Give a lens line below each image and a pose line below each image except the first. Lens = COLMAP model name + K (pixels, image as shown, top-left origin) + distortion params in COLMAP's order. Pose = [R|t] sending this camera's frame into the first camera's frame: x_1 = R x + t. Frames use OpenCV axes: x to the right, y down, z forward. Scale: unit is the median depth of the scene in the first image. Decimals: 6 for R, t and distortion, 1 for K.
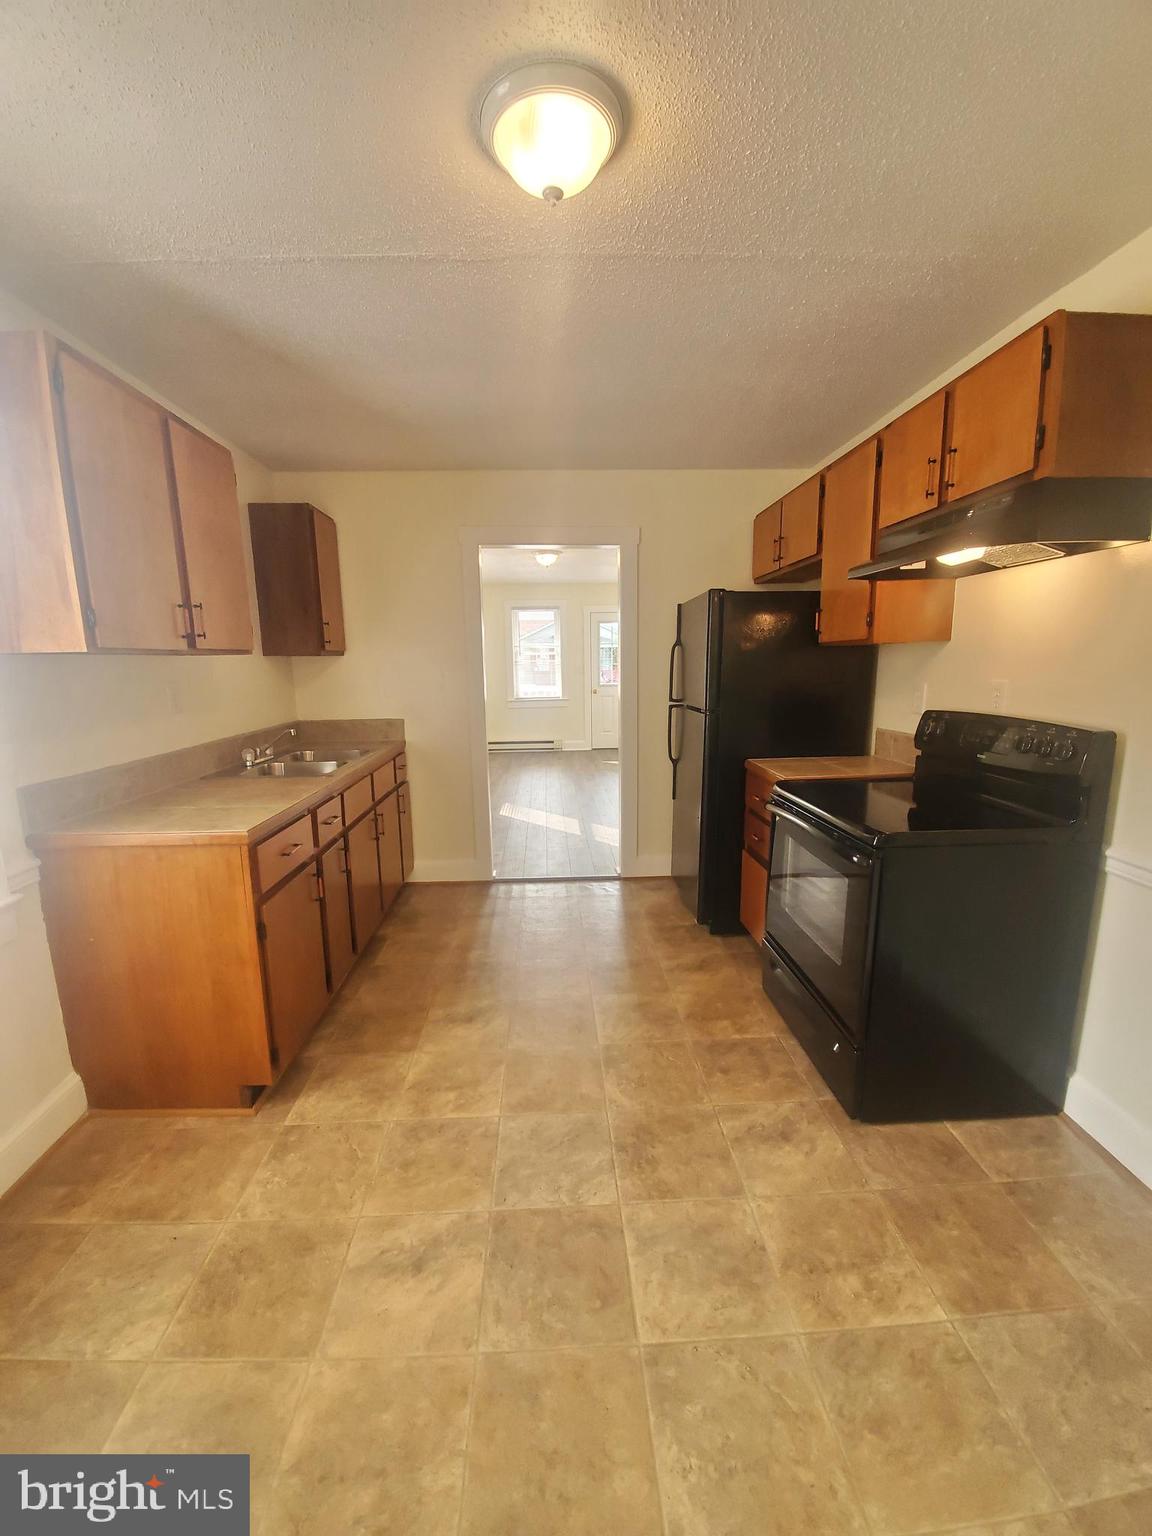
lens RADIAL K [[611.6, 0, 567.8], [0, 611.6, 774.4], [0, 0, 1]] dist [-0.037133, -0.003191]
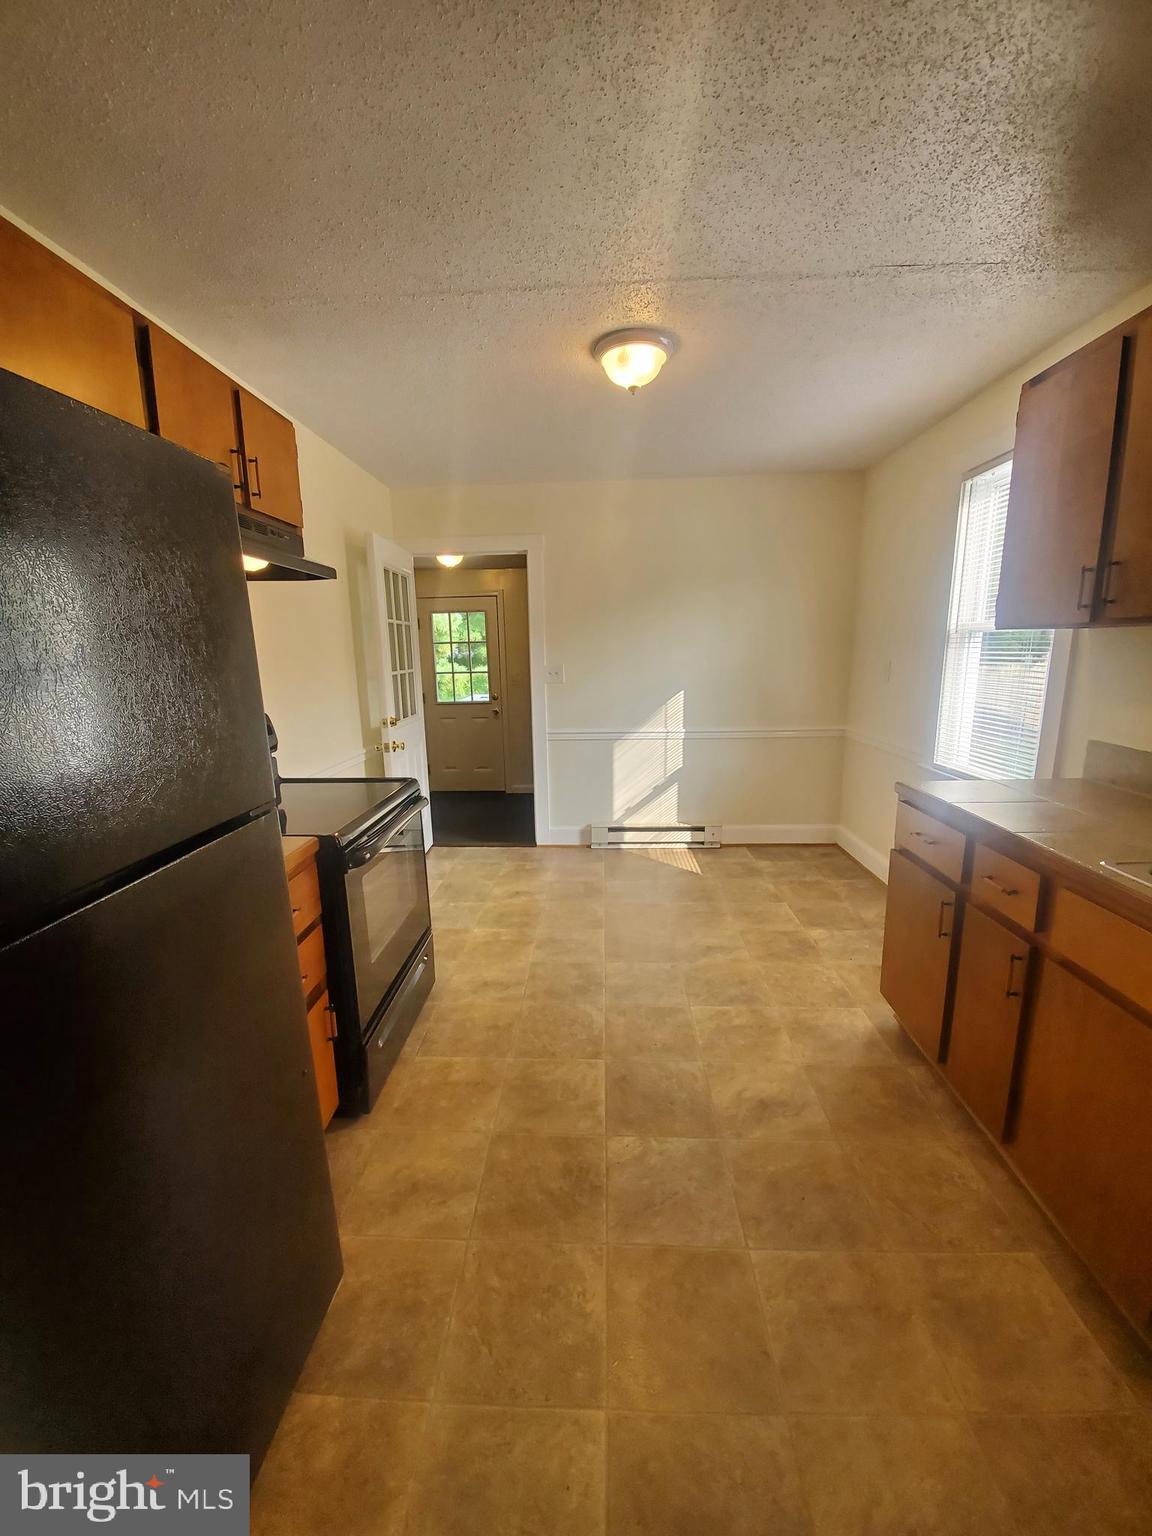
lens RADIAL K [[611.6, 0, 577.4], [0, 611.6, 781.2], [0, 0, 1]] dist [-0.037133, -0.003191]
pose [[-0.996386, 0.023384, 0.081664, 0.006808], [0.052730, 0.923983, 0.378782, -0.348433], [-0.066599, 0.381719, -0.921876, 1.895967]]
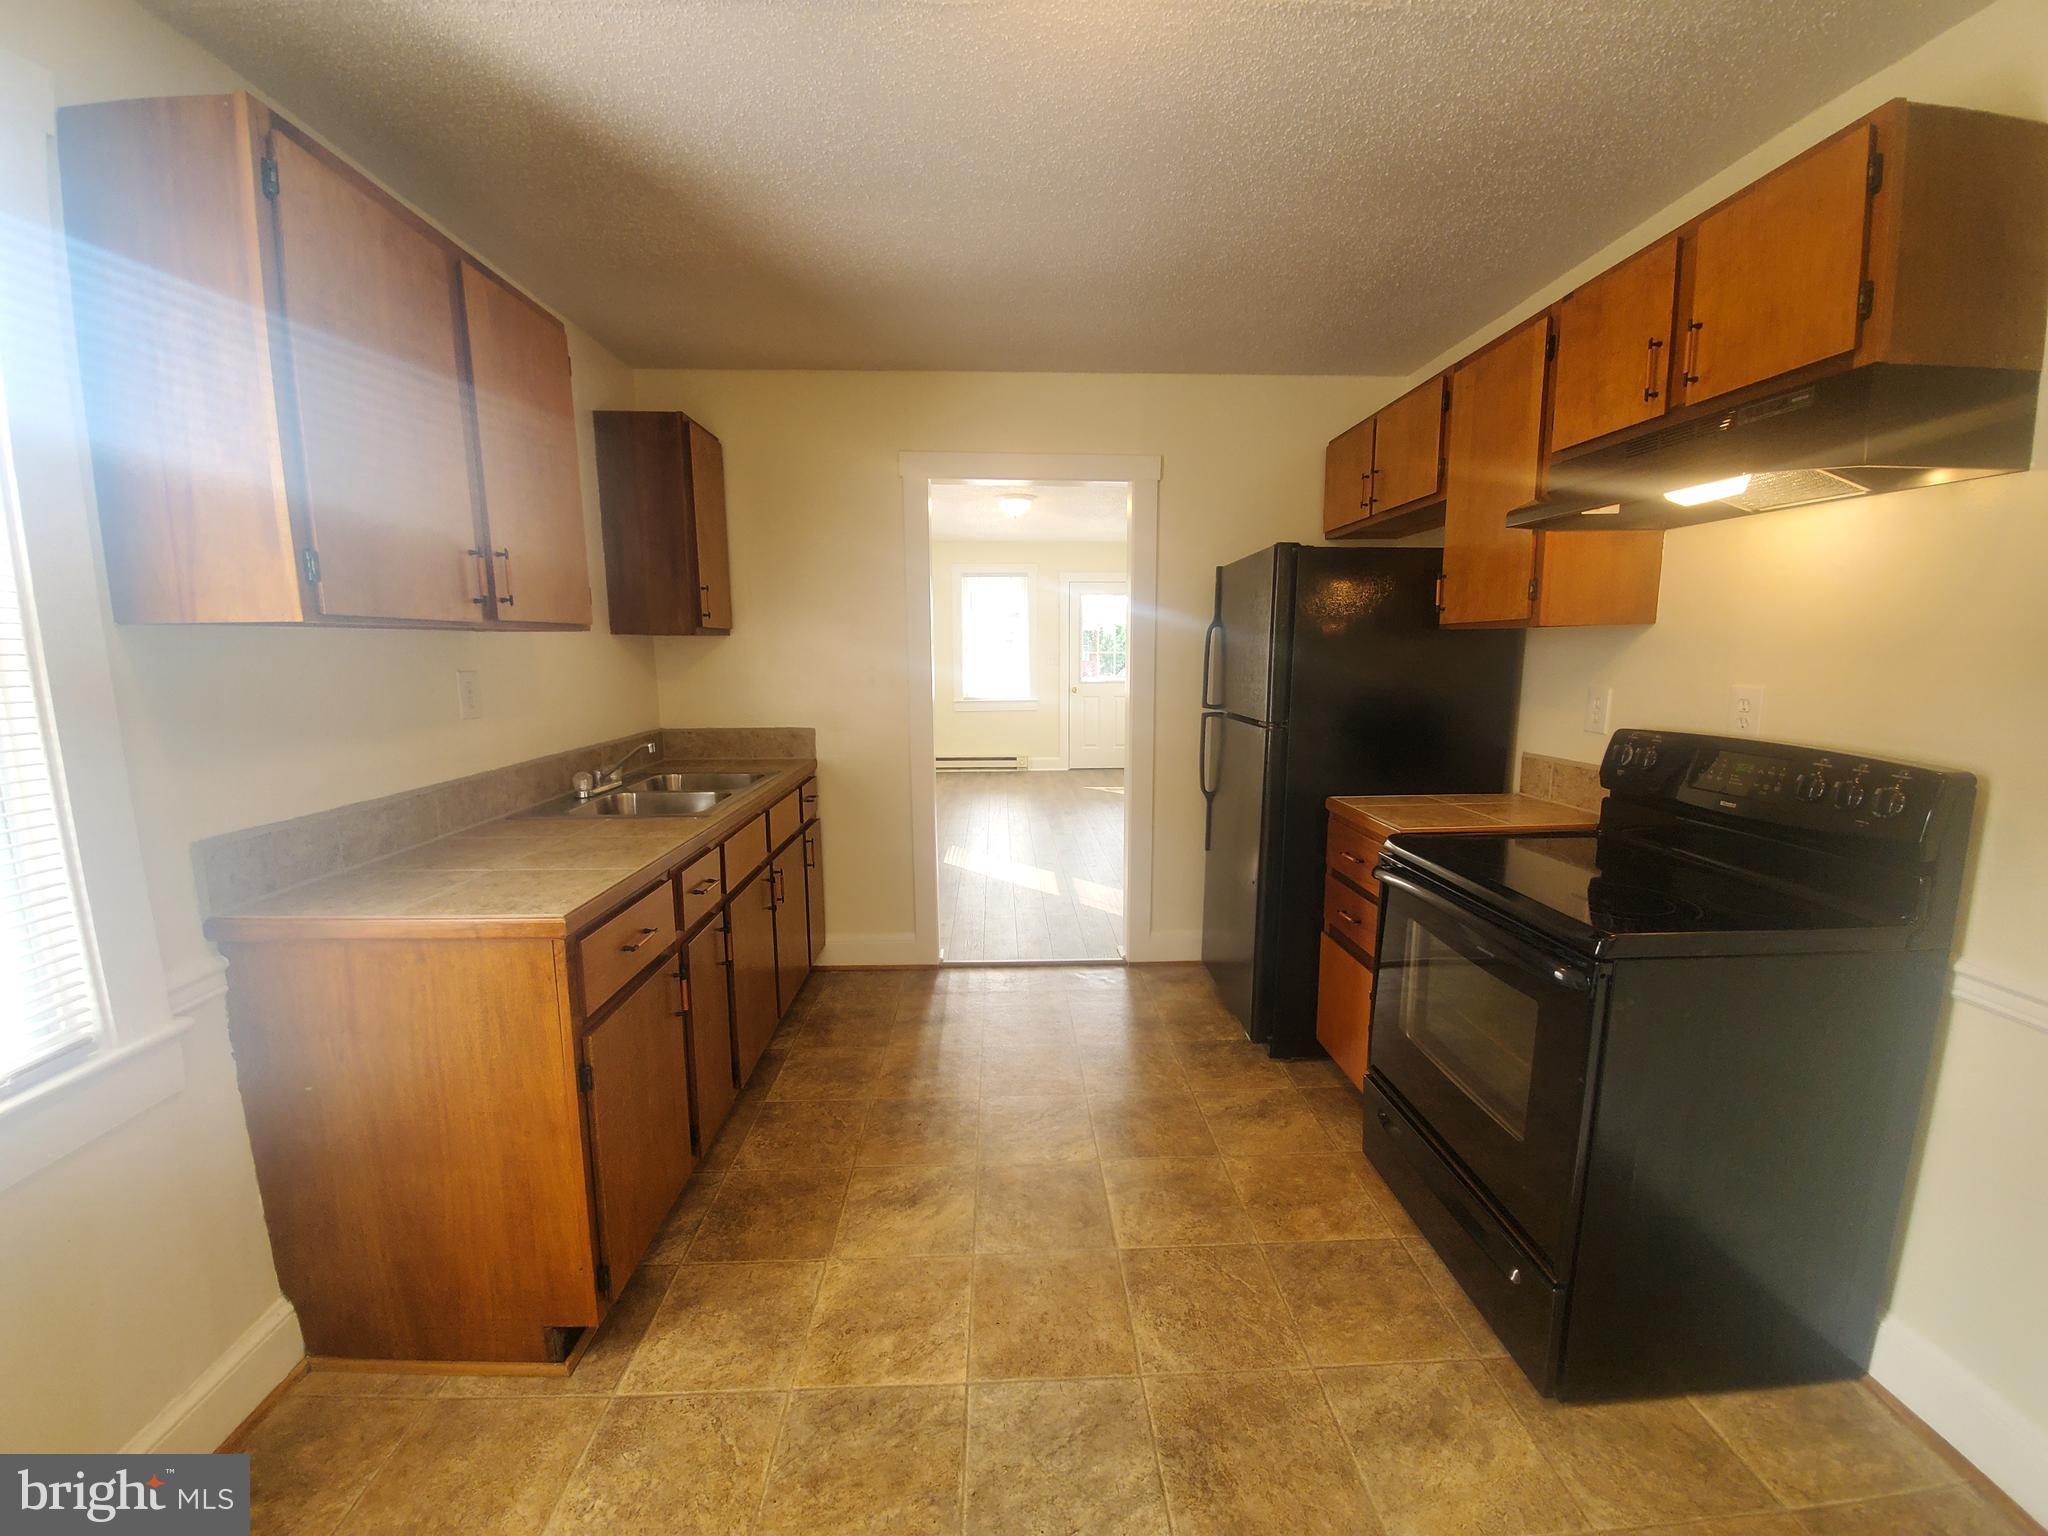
lens RADIAL K [[815.4, 0, 1027.4], [0, 815.4, 773.4], [0, 0, 1]] dist [-0.037133, -0.003191]
pose [[0.999931, 0.011707, 0.000375, -0.055760], [-0.011690, 0.999466, -0.030525, -0.029020], [-0.000732, 0.030519, 0.999534, 0.161273]]
